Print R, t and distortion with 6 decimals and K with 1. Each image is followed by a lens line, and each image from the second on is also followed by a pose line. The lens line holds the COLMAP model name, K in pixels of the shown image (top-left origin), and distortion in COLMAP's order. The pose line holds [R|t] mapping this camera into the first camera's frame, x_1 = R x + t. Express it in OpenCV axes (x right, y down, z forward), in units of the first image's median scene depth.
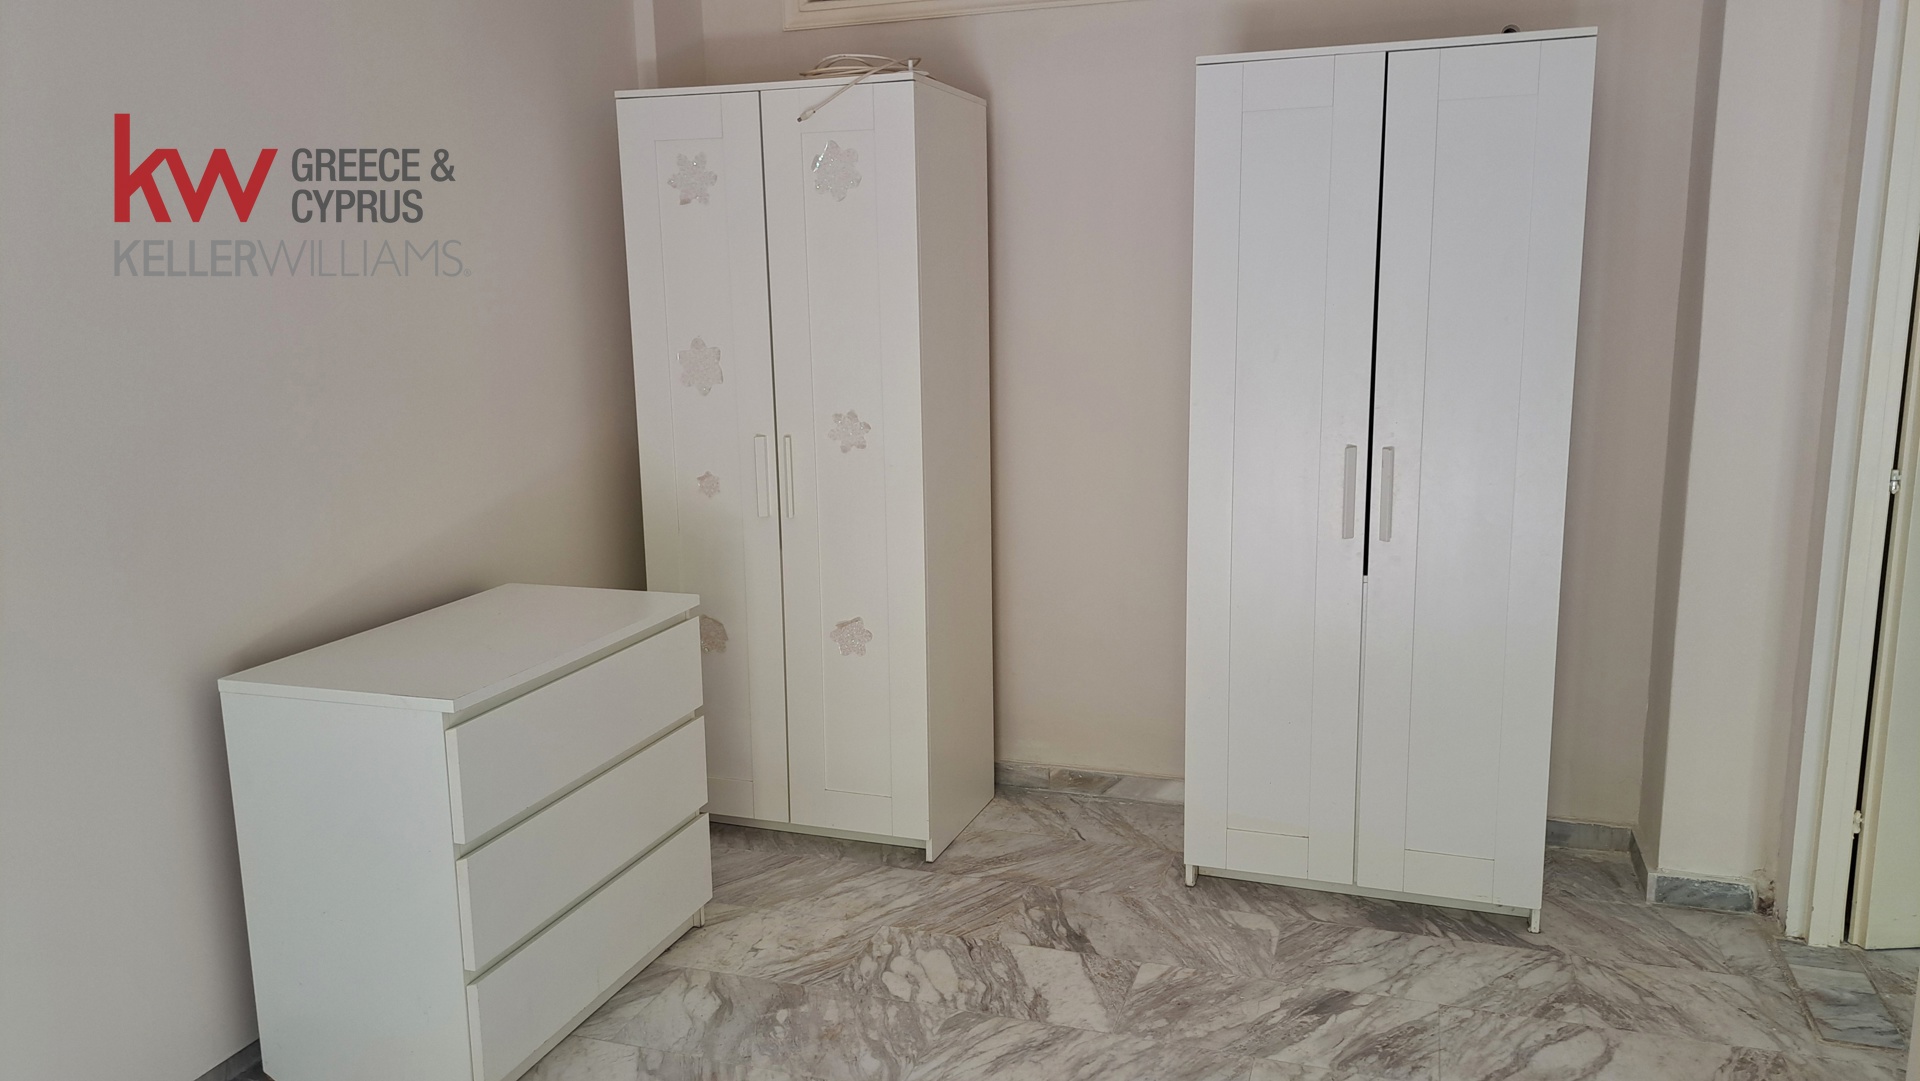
lens RADIAL K [[1333.8, 0, 960.6], [0, 1333.8, 533.8], [0, 0, 1]] dist [0.053599, -0.059708]
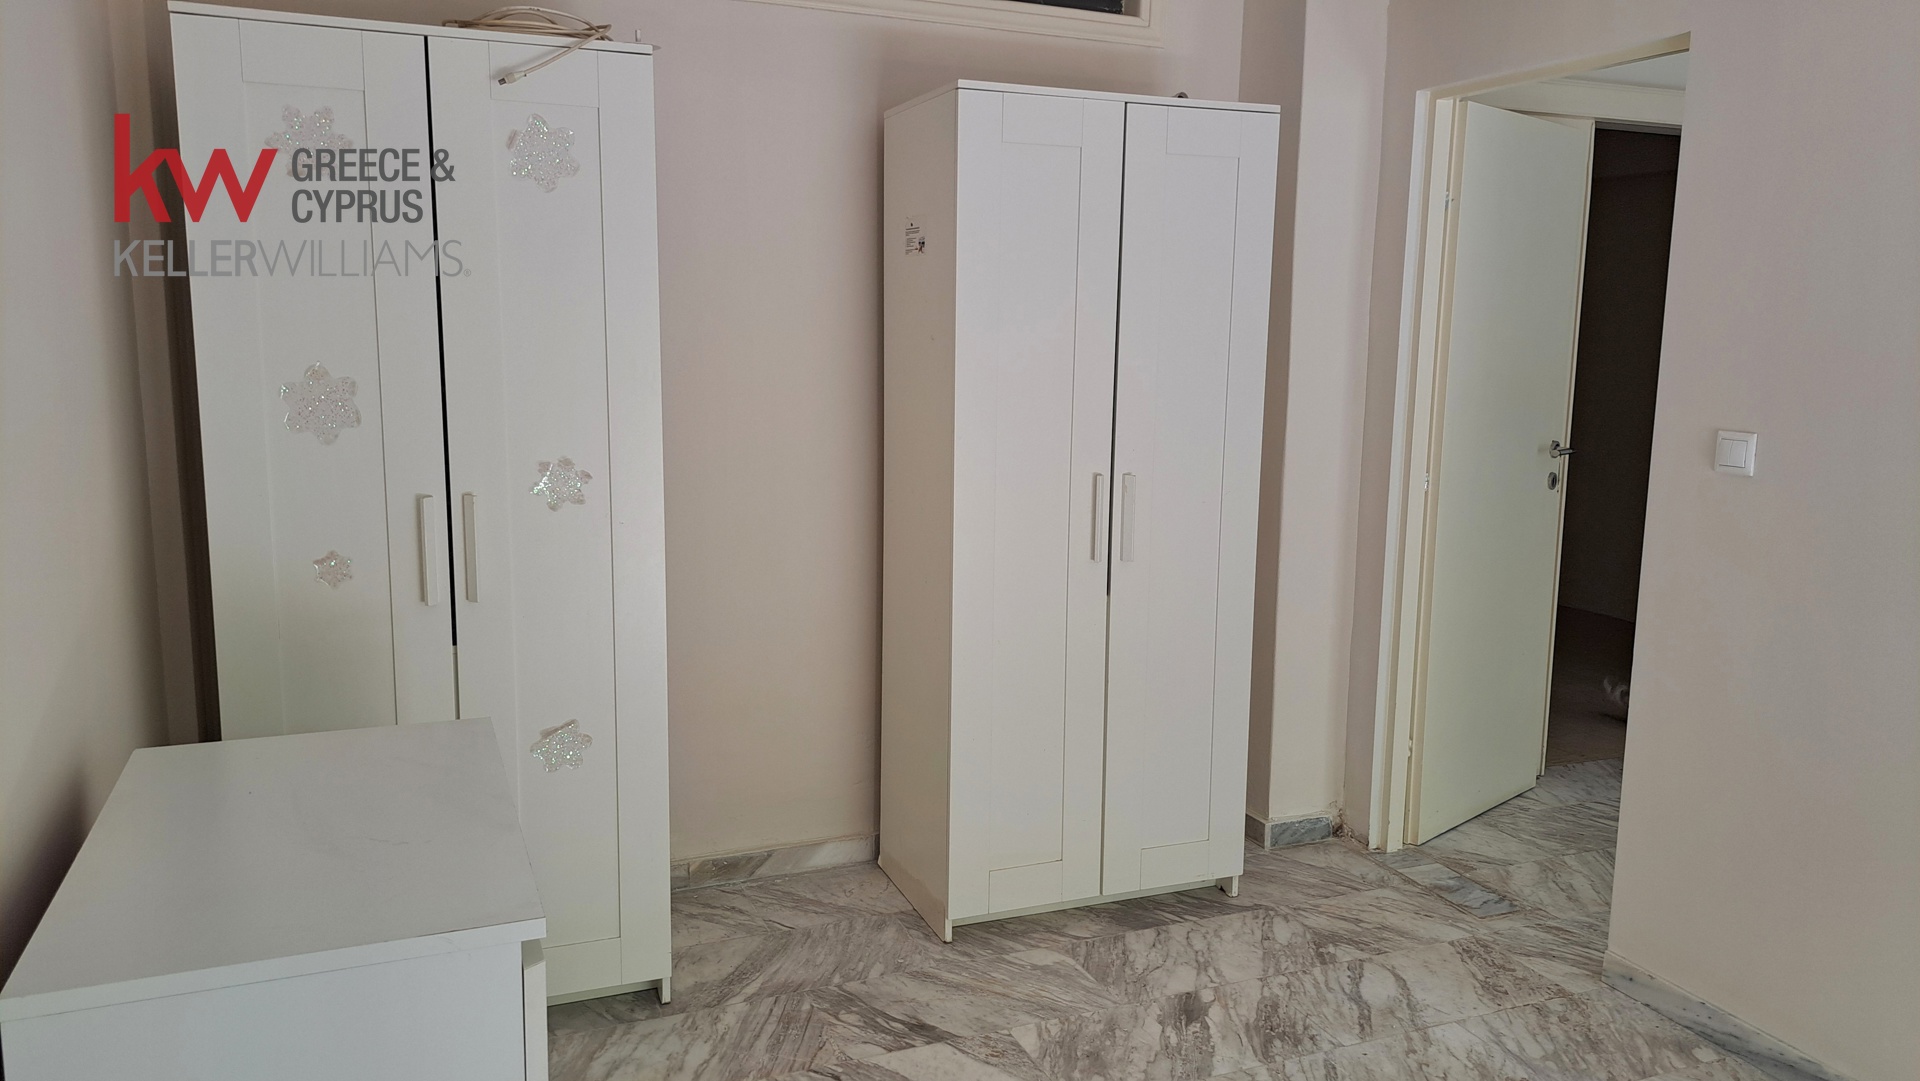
lens RADIAL K [[1333.8, 0, 964.7], [0, 1333.8, 530.3], [0, 0, 1]] dist [0.053599, -0.059708]
pose [[0.766460, -0.070864, 0.638371, -0.431743], [0.093396, 0.995628, -0.001613, -0.027576], [-0.635466, 0.060857, 0.769727, 0.257071]]
